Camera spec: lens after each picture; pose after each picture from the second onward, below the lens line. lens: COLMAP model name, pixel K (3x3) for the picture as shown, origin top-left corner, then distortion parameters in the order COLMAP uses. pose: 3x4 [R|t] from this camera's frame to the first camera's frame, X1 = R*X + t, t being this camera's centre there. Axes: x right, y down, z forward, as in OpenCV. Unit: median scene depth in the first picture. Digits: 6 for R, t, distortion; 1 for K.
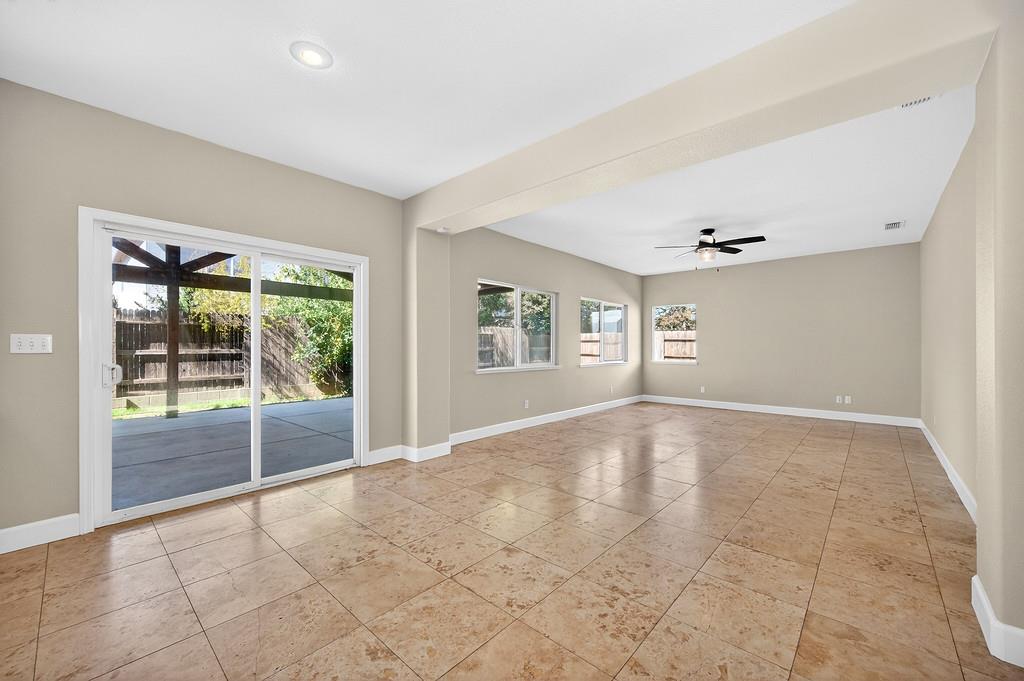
lens RADIAL K [[400.4, 0, 514.3], [0, 400.4, 344.5], [0, 0, 1]] dist [0.008525, -0.003121]
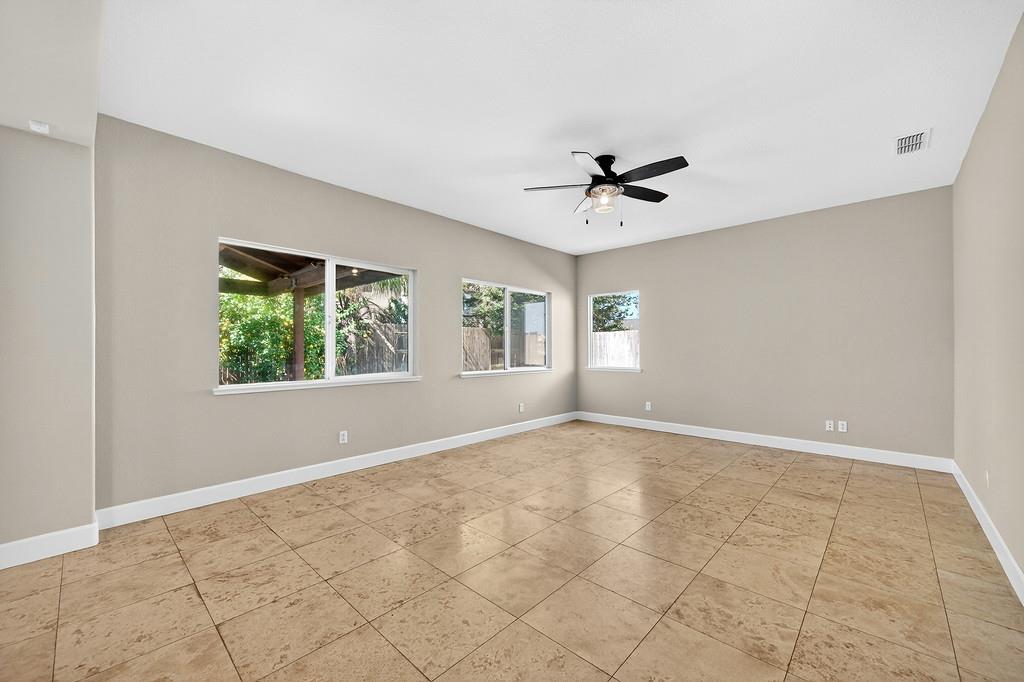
lens RADIAL K [[400.4, 0, 519.2], [0, 400.4, 346.8], [0, 0, 1]] dist [0.008525, -0.003121]
pose [[0.999901, -0.002709, -0.013843, 0.293602], [0.002729, 0.999995, 0.001485, 0.001135], [0.013839, -0.001523, 0.999903, 0.313997]]
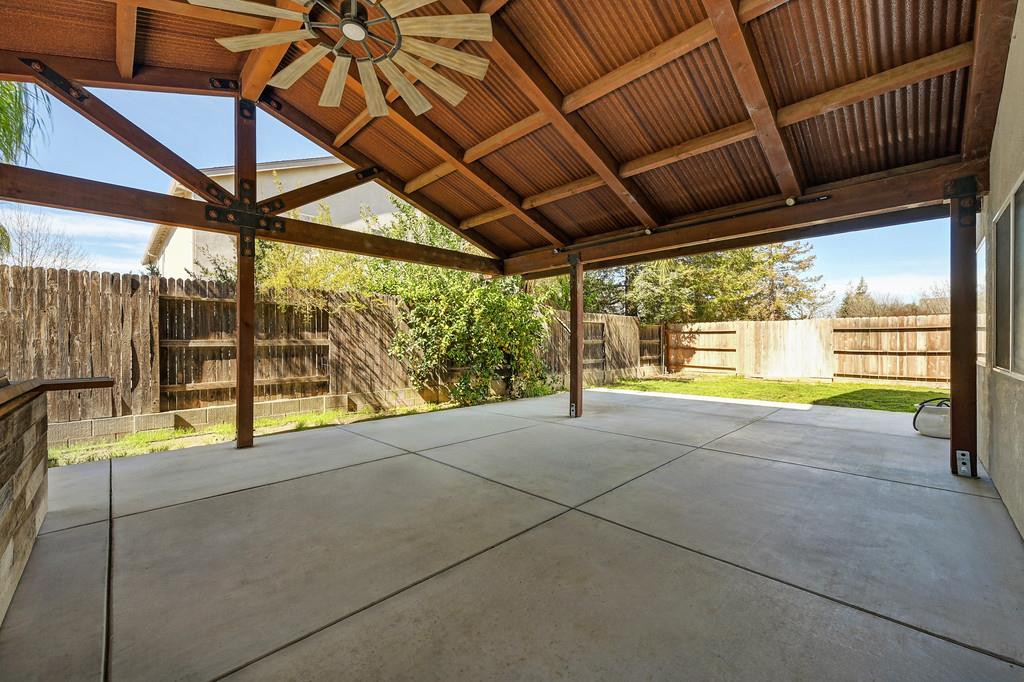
lens RADIAL K [[405.3, 0, 512.9], [0, 405.3, 342.5], [0, 0, 1]] dist [-0.001266, -0.000169]
pose [[0.999008, -0.004858, -0.044255, -0.478697], [0.004939, 0.999986, 0.001713, 0.024924], [0.044246, -0.001930, 0.999019, 0.457378]]
